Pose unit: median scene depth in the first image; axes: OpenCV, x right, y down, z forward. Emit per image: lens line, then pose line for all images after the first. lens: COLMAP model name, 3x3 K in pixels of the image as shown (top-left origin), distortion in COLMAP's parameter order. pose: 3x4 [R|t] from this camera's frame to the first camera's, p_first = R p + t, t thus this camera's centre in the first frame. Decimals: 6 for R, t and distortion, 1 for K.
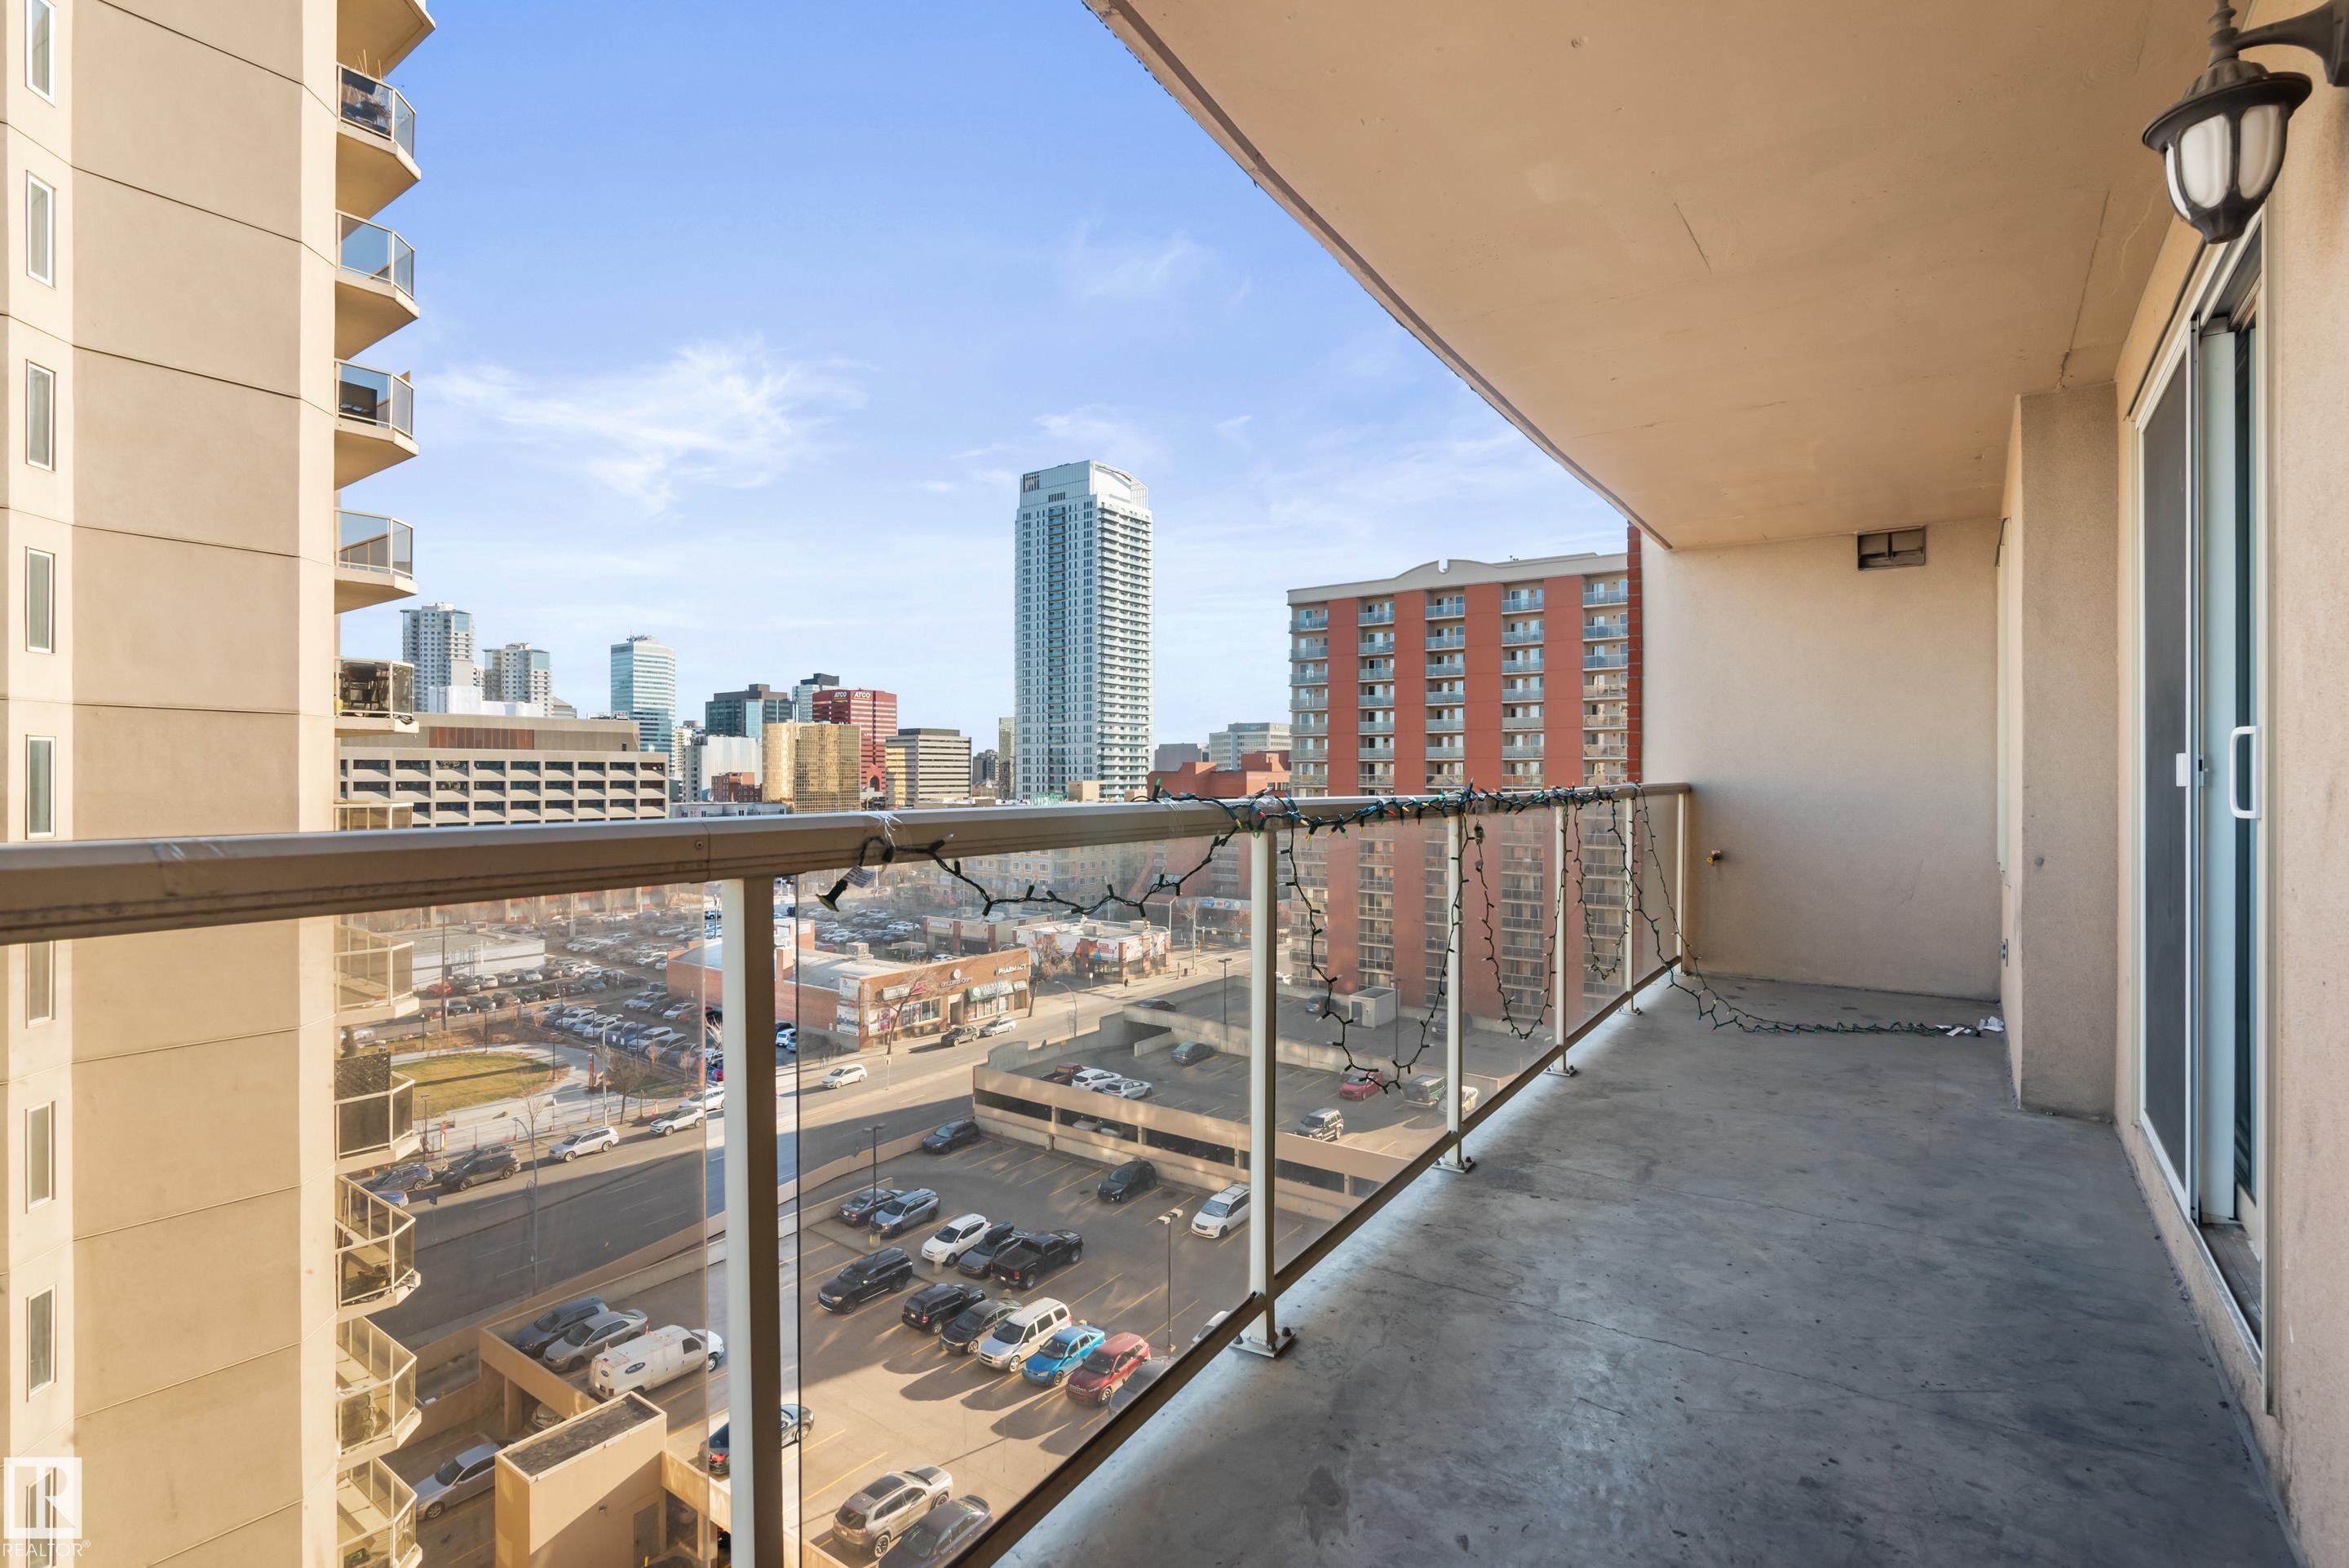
lens RADIAL K [[1092.9, 0, 1195.4], [0, 1092.9, 778.7], [0, 0, 1]] dist [-0.013863, 0.005658]
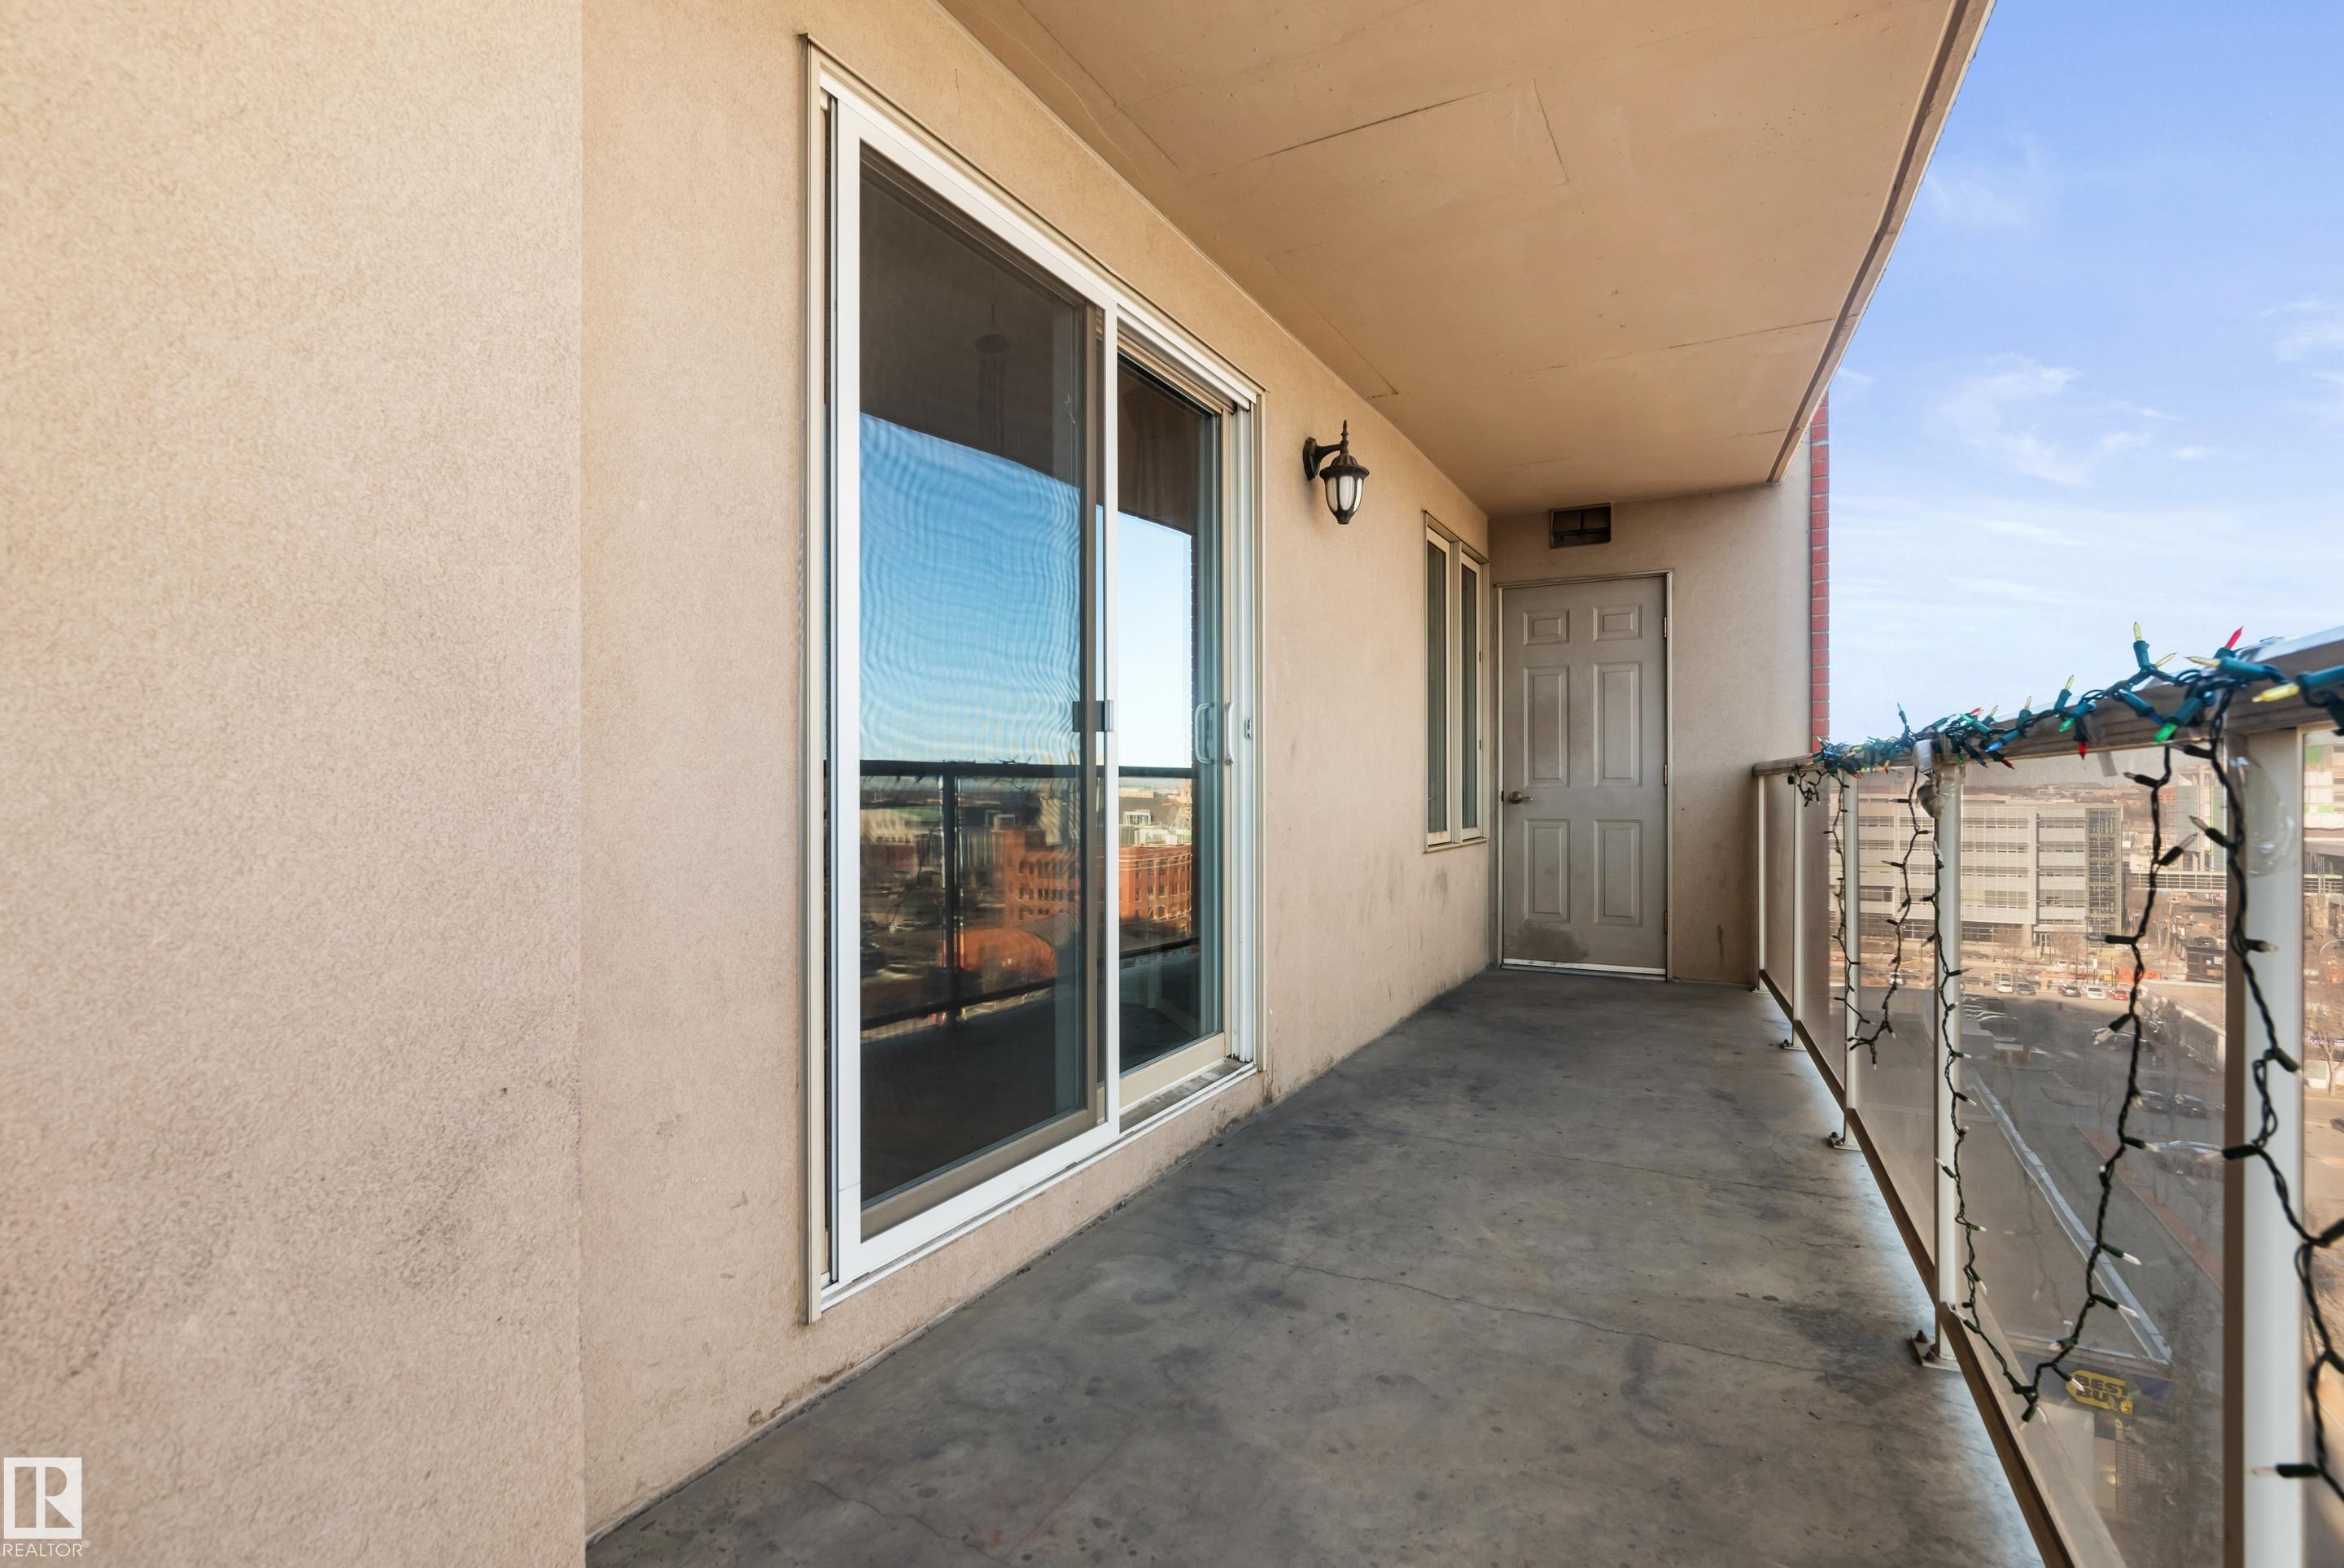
lens RADIAL K [[1090.6, 0, 1210.7], [0, 1090.6, 793.7], [0, 0, 1]] dist [-0.013863, 0.005658]
pose [[-0.990003, 0.004680, -0.140970, 0.884999], [0.003370, 0.999949, 0.009529, 0.052607], [0.141007, 0.008959, -0.989968, 1.887714]]
